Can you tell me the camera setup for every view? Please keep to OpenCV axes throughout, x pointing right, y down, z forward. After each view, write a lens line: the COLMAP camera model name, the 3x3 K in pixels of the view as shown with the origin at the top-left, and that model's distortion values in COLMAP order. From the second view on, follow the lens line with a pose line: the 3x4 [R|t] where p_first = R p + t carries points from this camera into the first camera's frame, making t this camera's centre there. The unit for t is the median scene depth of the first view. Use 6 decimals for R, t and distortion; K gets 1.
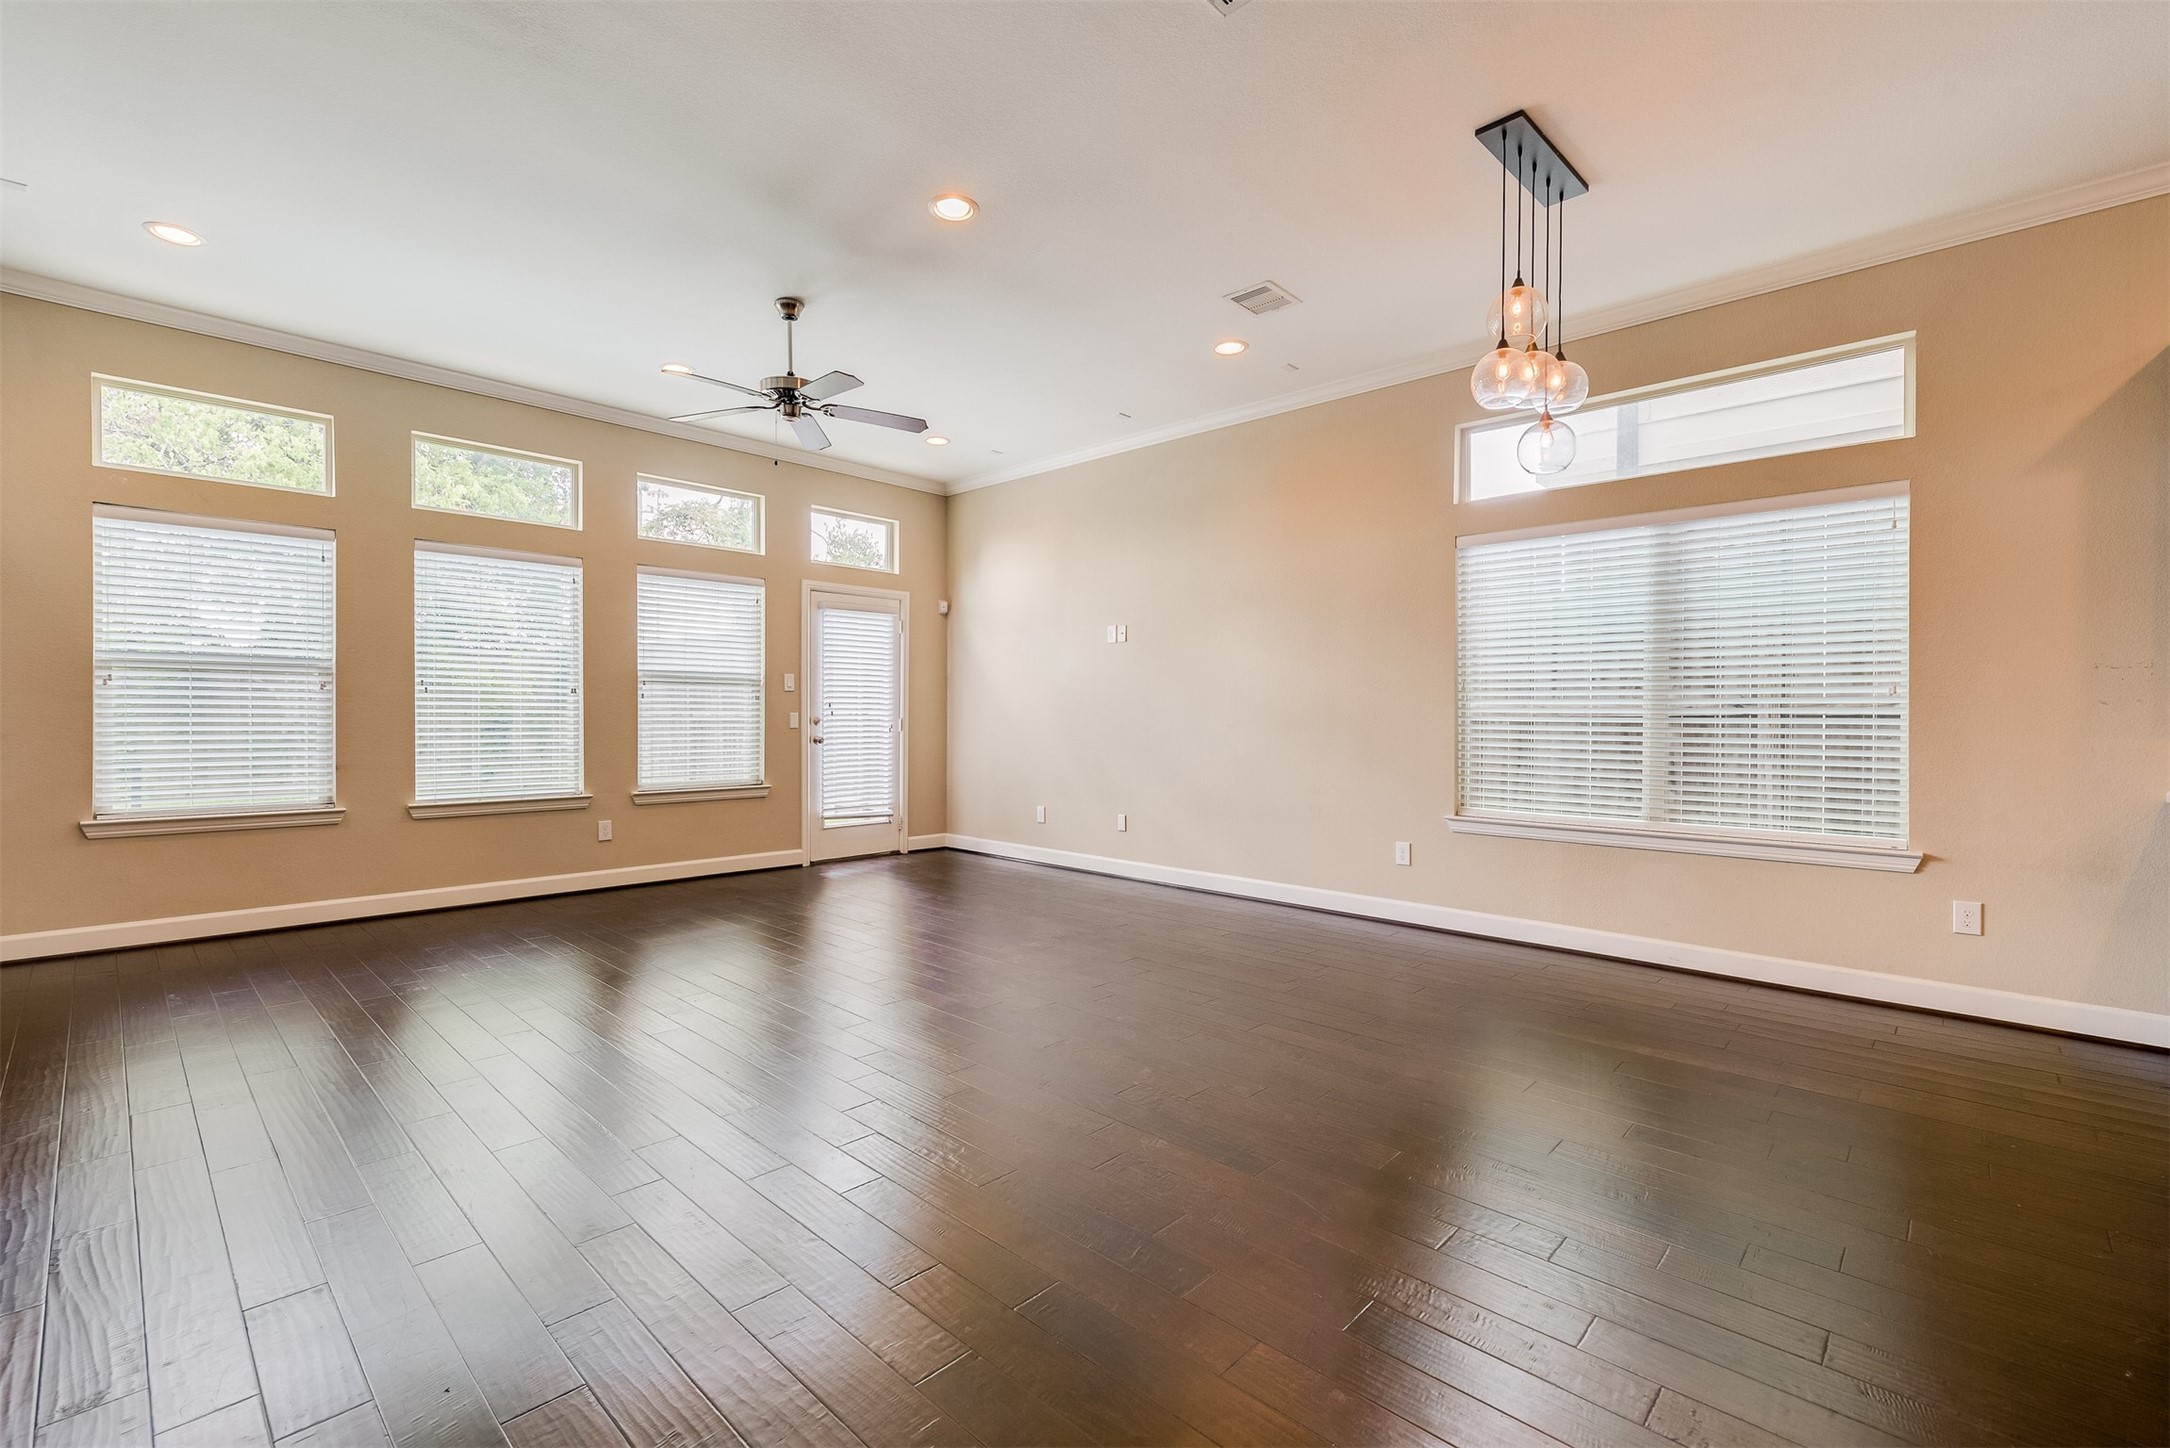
lens RADIAL K [[940.8, 0, 1075.8], [0, 940.8, 721.2], [0, 0, 1]] dist [0.006174, -0.001592]
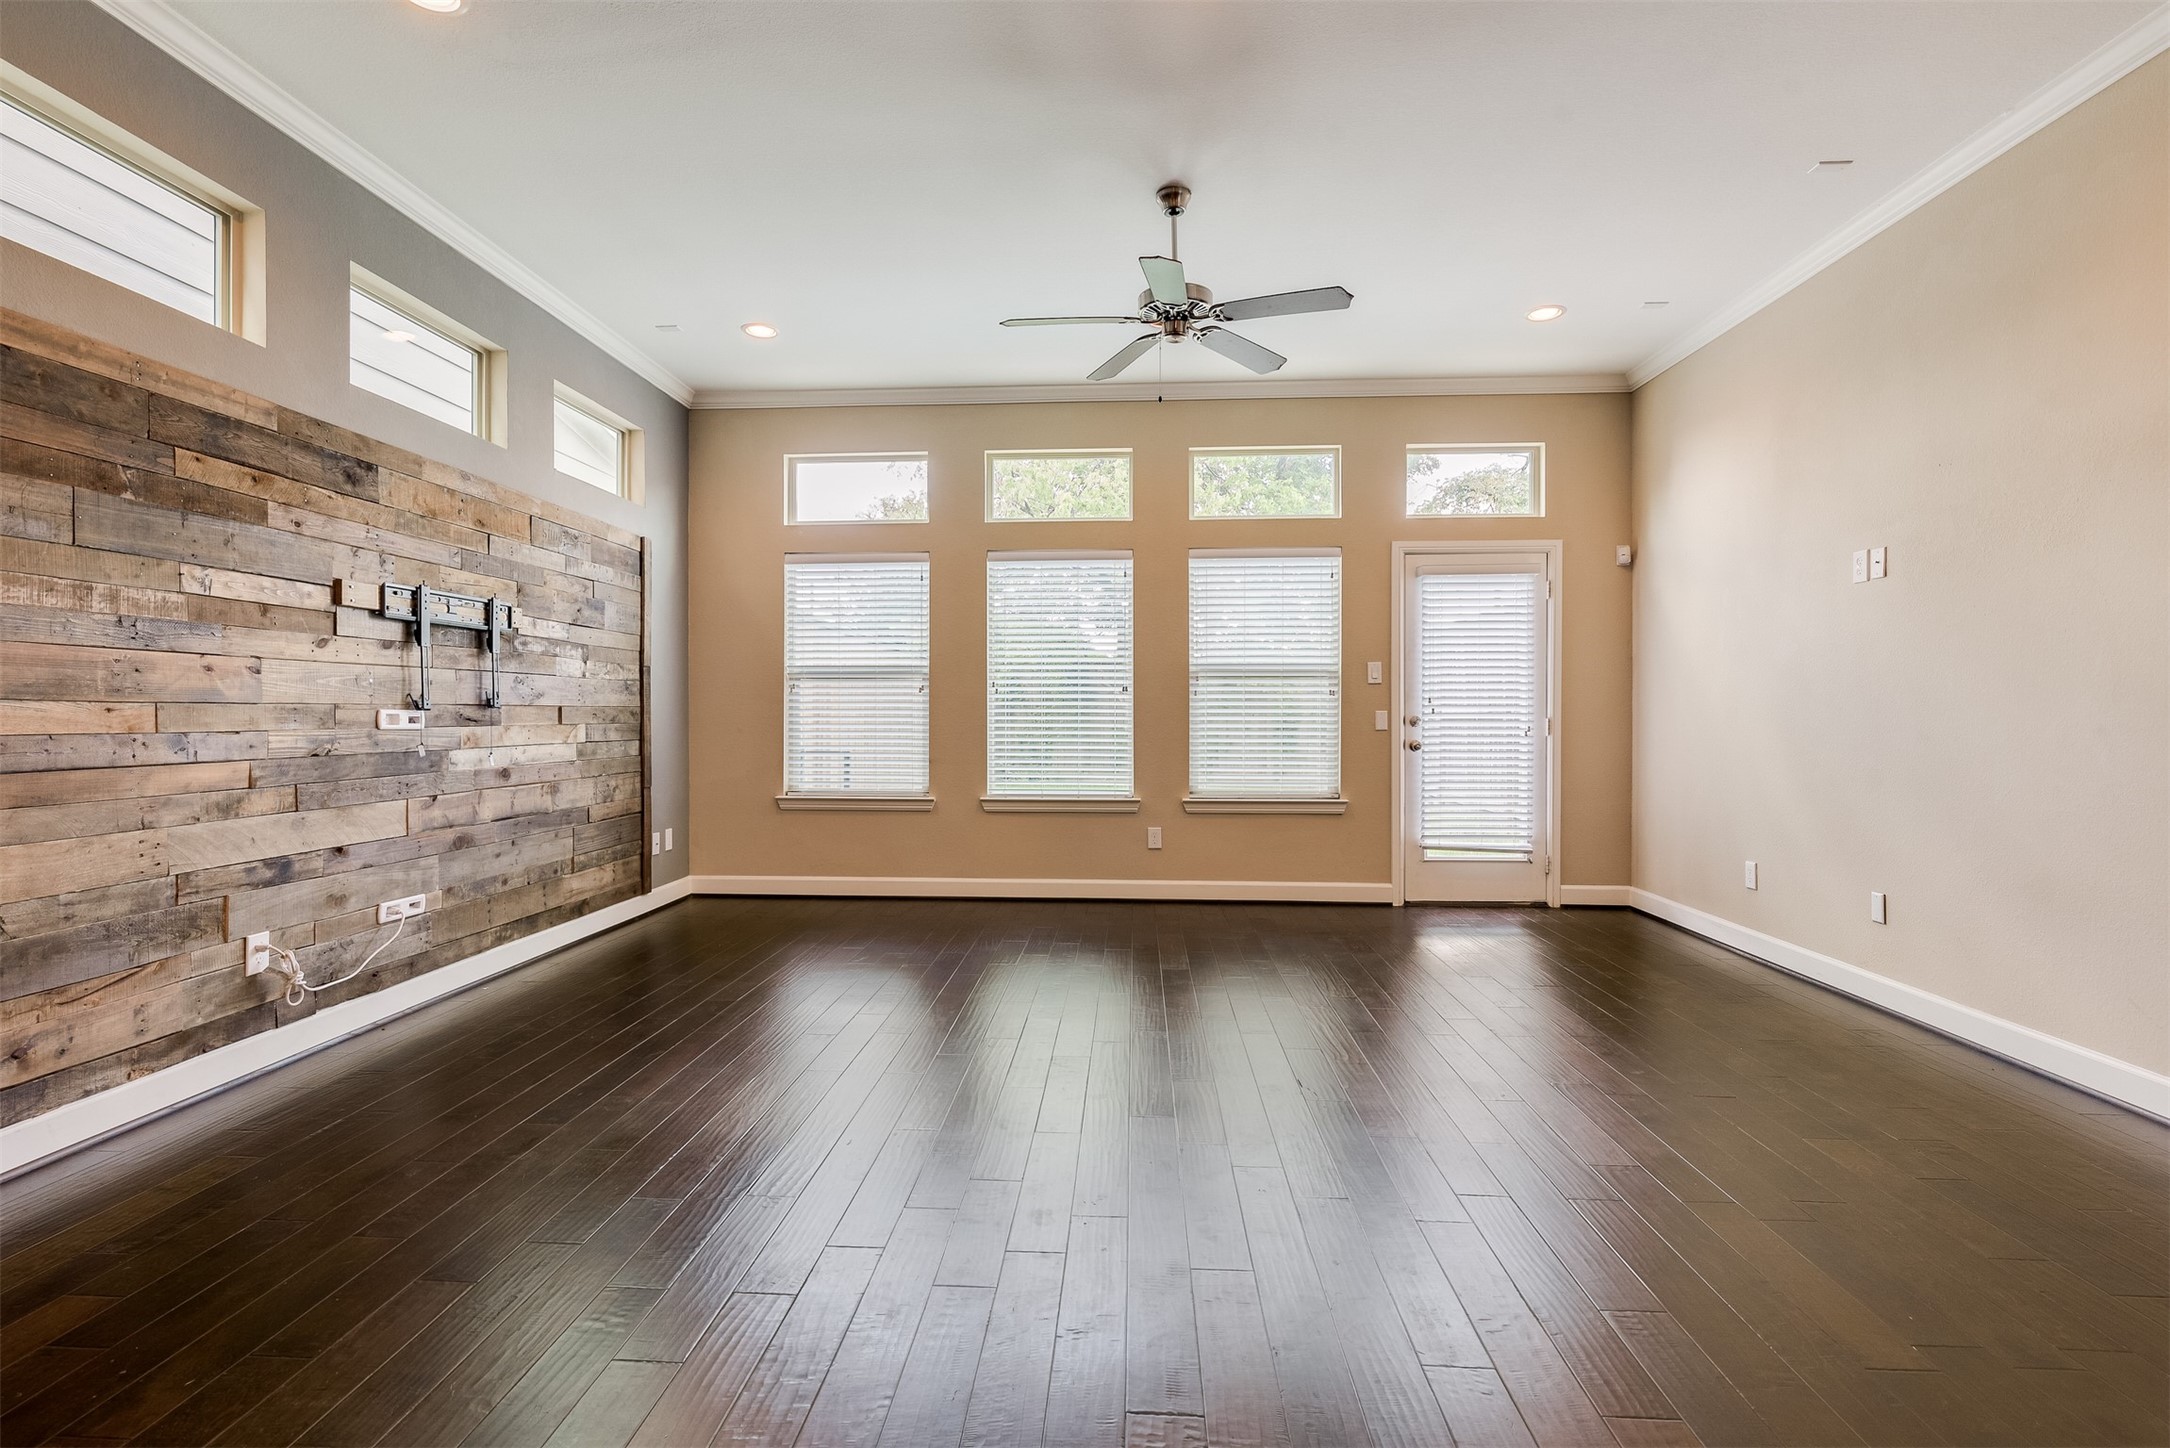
lens RADIAL K [[1022.3, 0, 1078.7], [0, 1022.3, 719.0], [0, 0, 1]] dist [-0.001434, -0.000150]
pose [[0.648812, 0.002789, -0.760944, 0.215021], [-0.000898, 0.999995, 0.002900, -0.004588], [0.760948, -0.001198, 0.648812, 0.279837]]
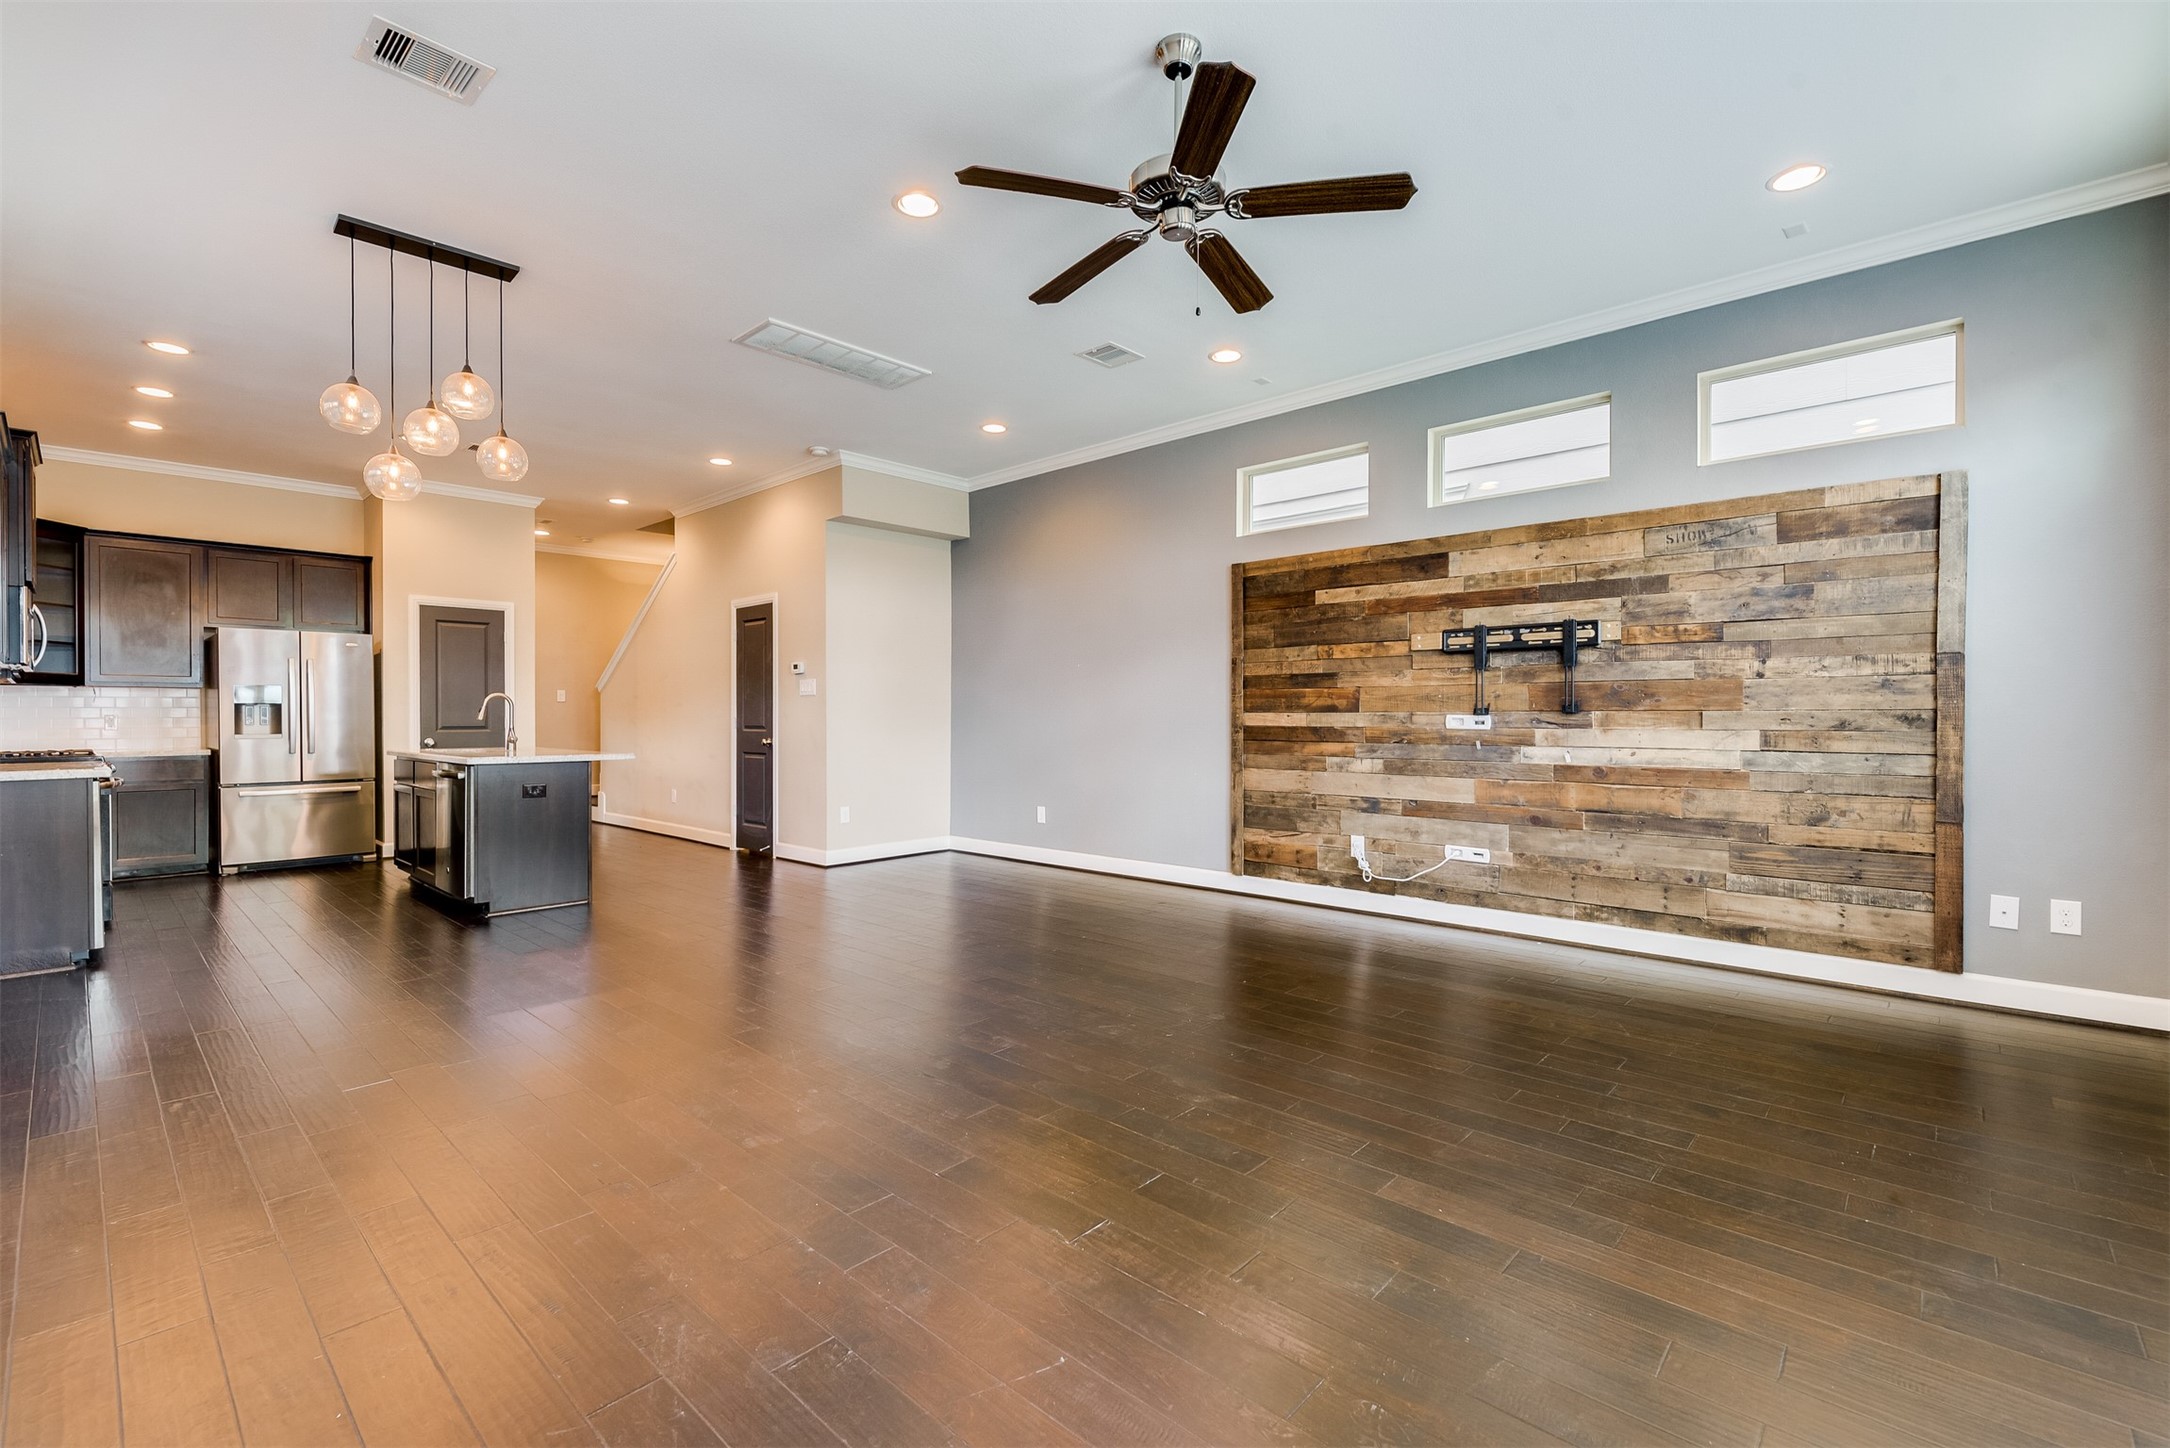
lens RADIAL K [[940.8, 0, 1080.5], [0, 940.8, 721.2], [0, 0, 1]] dist [0.006174, -0.001592]
pose [[-0.999875, -0.002772, -0.015550, -0.169945], [-0.002886, 0.999969, 0.007315, -0.007810], [0.015529, 0.007359, -0.999852, 1.173524]]
